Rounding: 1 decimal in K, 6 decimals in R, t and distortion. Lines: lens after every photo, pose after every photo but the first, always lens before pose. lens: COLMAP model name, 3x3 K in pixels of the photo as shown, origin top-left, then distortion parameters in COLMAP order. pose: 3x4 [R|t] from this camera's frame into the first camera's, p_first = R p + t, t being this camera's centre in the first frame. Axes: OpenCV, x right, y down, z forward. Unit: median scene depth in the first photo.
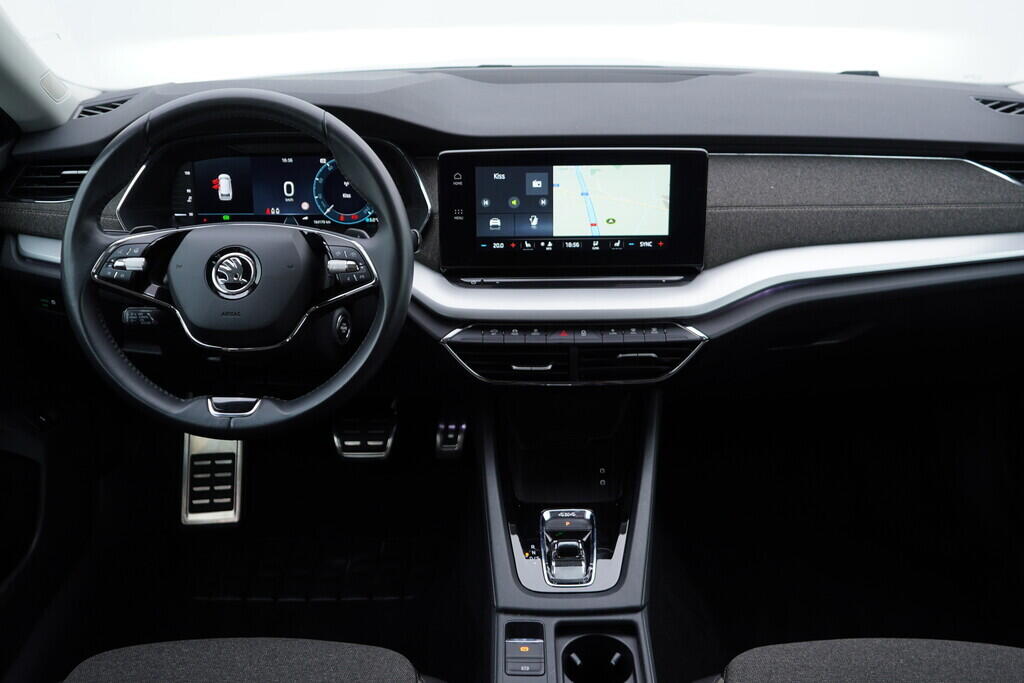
lens RADIAL K [[1066.6, 0, 506.3], [0, 1066.6, 342.4], [0, 0, 1]] dist [0.005557, 0.000000]
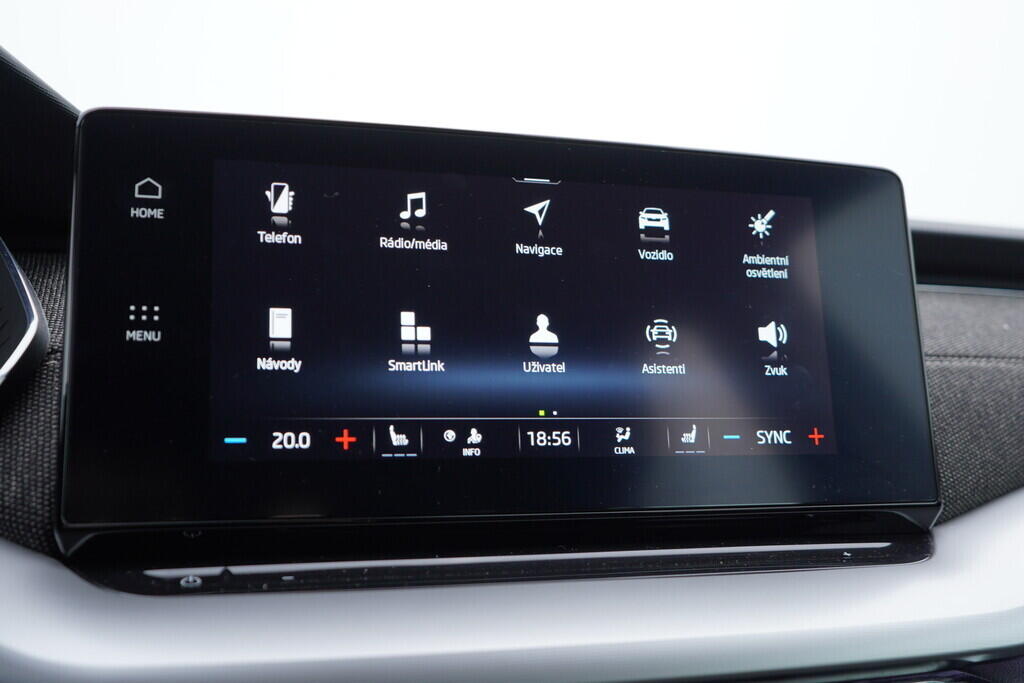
lens RADIAL K [[1066.6, 0, 515.2], [0, 1066.6, 341.8], [0, 0, 1]] dist [0.005557, 0.000000]
pose [[0.958146, 0.031968, 0.284489, -0.031085], [0.110657, 0.875148, -0.471031, 0.022014], [-0.264028, 0.482797, 0.834983, 0.744825]]
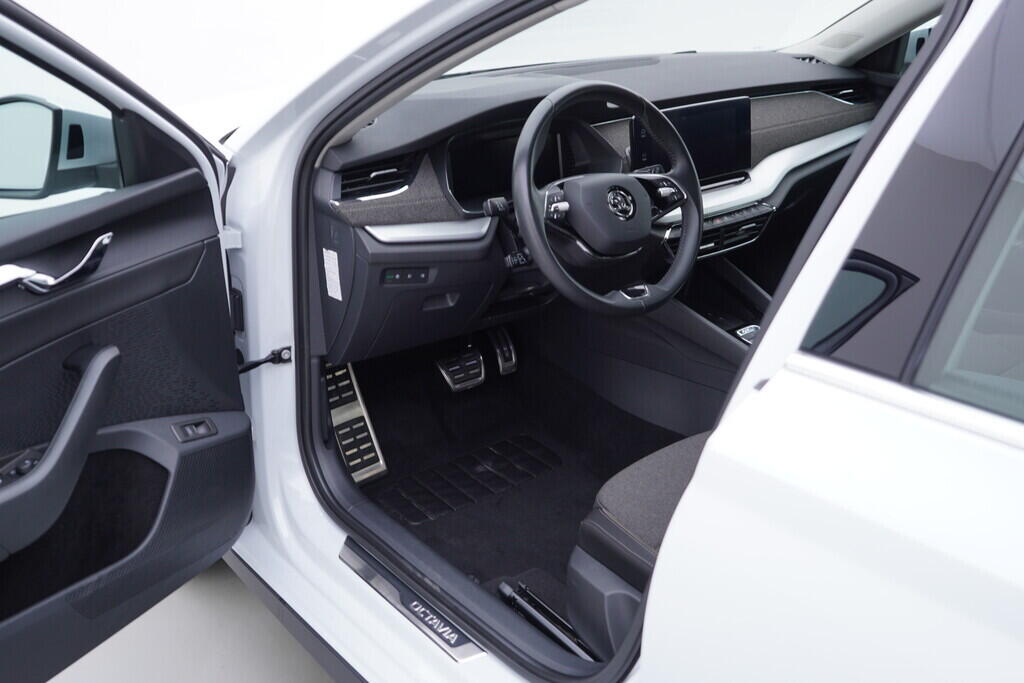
lens RADIAL K [[1066.6, 0, 515.0], [0, 1066.6, 347.0], [0, 0, 1]] dist [0.005557, 0.000000]
pose [[0.758901, -0.242791, 0.604253, -1.144917], [0.251213, 0.965226, 0.072325, -0.016608], [-0.600800, 0.096909, 0.793503, -0.051667]]
